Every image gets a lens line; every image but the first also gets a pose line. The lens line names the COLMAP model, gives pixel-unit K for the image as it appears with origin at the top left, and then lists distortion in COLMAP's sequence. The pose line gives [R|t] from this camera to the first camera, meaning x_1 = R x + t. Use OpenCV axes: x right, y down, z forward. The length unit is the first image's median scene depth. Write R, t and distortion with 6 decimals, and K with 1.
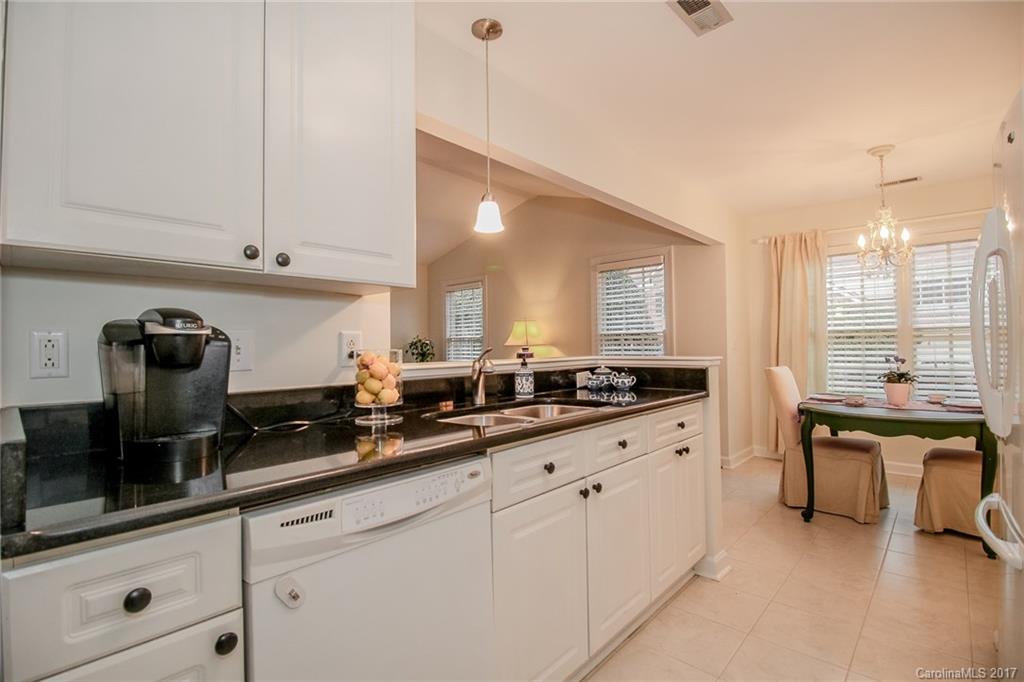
lens RADIAL K [[472.4, 0, 513.8], [0, 472.4, 334.9], [0, 0, 1]] dist [-0.013047, -0.000875]
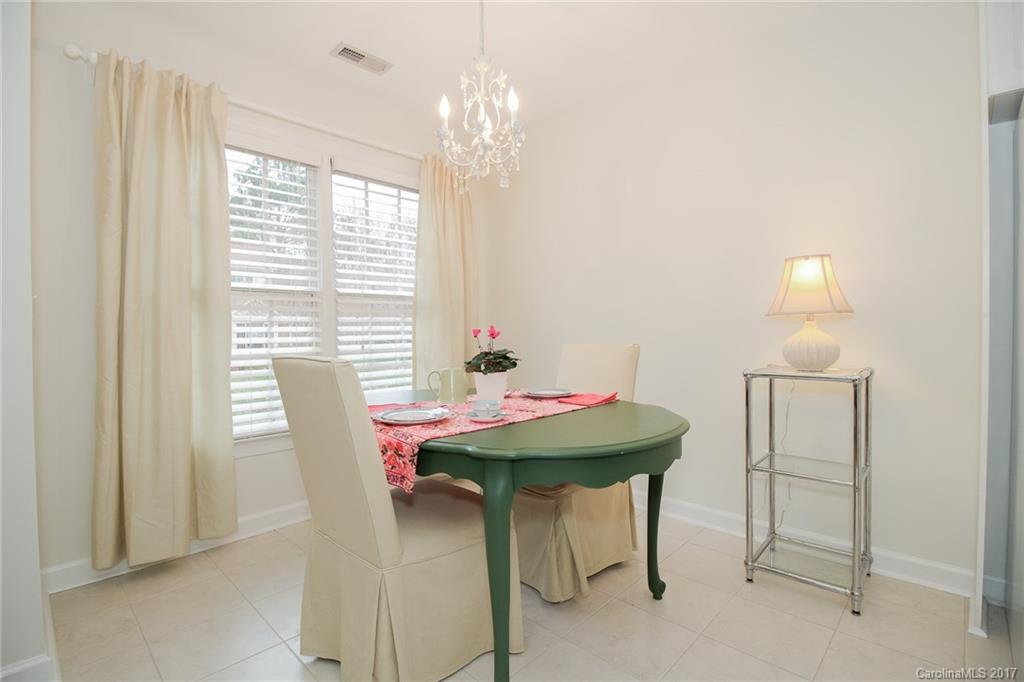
lens RADIAL K [[515.3, 0, 512.0], [0, 515.3, 341.0], [0, 0, 1]] dist [0.000178, 0.000030]
pose [[0.070035, 0.016013, 0.997416, 0.245073], [-0.011960, 0.999813, -0.015212, 0.106353], [-0.997473, -0.010864, 0.070213, 1.282760]]
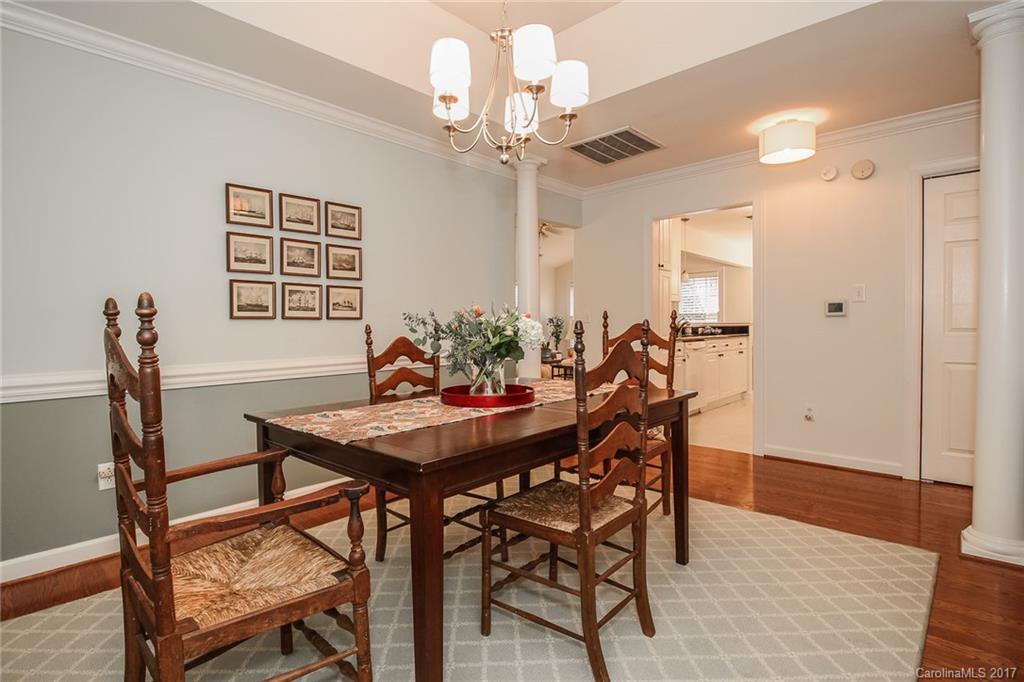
lens RADIAL K [[515.3, 0, 512.0], [0, 515.3, 341.0], [0, 0, 1]] dist [0.000178, 0.000030]
pose [[0.999987, 0.000964, -0.004918, -0.912342], [-0.000715, 0.998725, 0.050470, 0.007486], [0.004960, -0.050466, 0.998713, -1.920567]]
